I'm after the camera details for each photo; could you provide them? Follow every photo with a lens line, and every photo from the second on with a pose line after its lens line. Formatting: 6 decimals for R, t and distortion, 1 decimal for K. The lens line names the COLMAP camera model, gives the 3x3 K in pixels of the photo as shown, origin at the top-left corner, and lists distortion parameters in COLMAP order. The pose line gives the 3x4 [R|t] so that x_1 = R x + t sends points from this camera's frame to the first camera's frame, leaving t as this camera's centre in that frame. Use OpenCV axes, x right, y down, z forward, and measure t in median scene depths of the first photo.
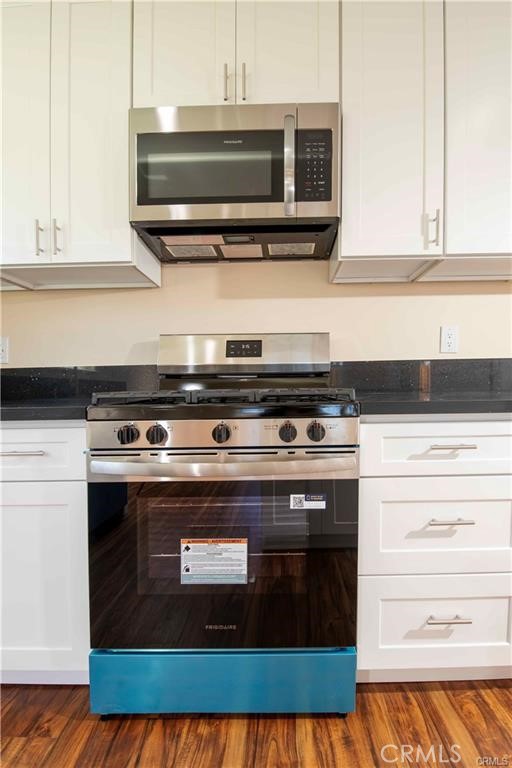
lens RADIAL K [[342.5, 0, 256.0], [0, 342.5, 384.0], [0, 0, 1]] dist [-0.012484, -0.000922]
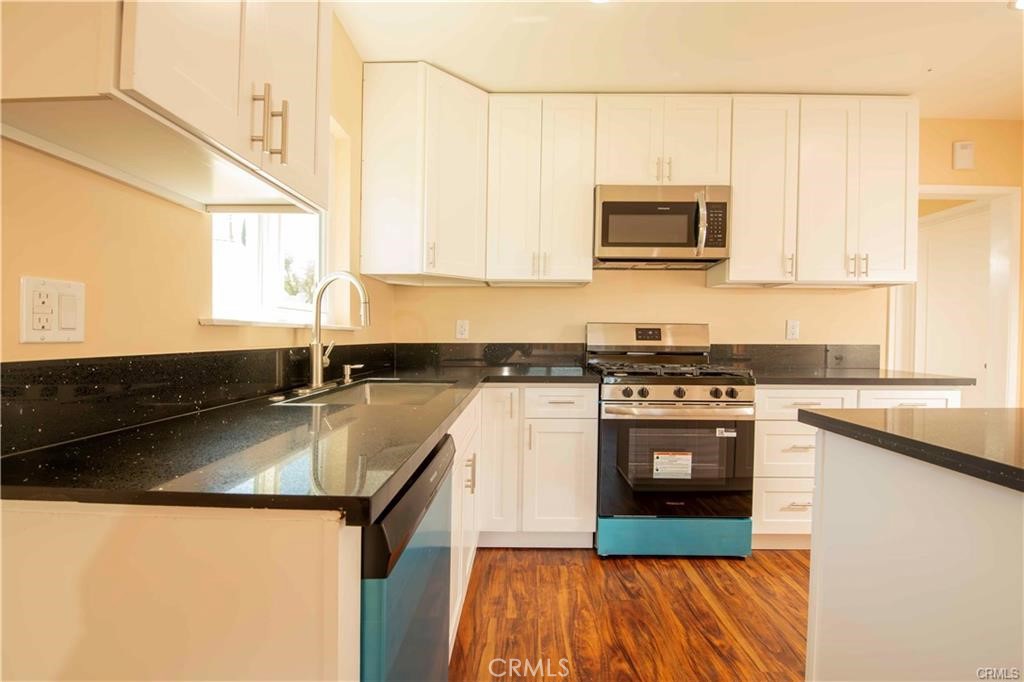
lens RADIAL K [[441.9, 0, 504.2], [0, 441.9, 322.5], [0, 0, 1]] dist [-0.012156, -0.000882]
pose [[0.999702, 0.023856, -0.005223, -0.996161], [-0.024019, 0.999147, -0.033604, -0.123165], [0.004417, 0.033719, 0.999422, -1.306040]]
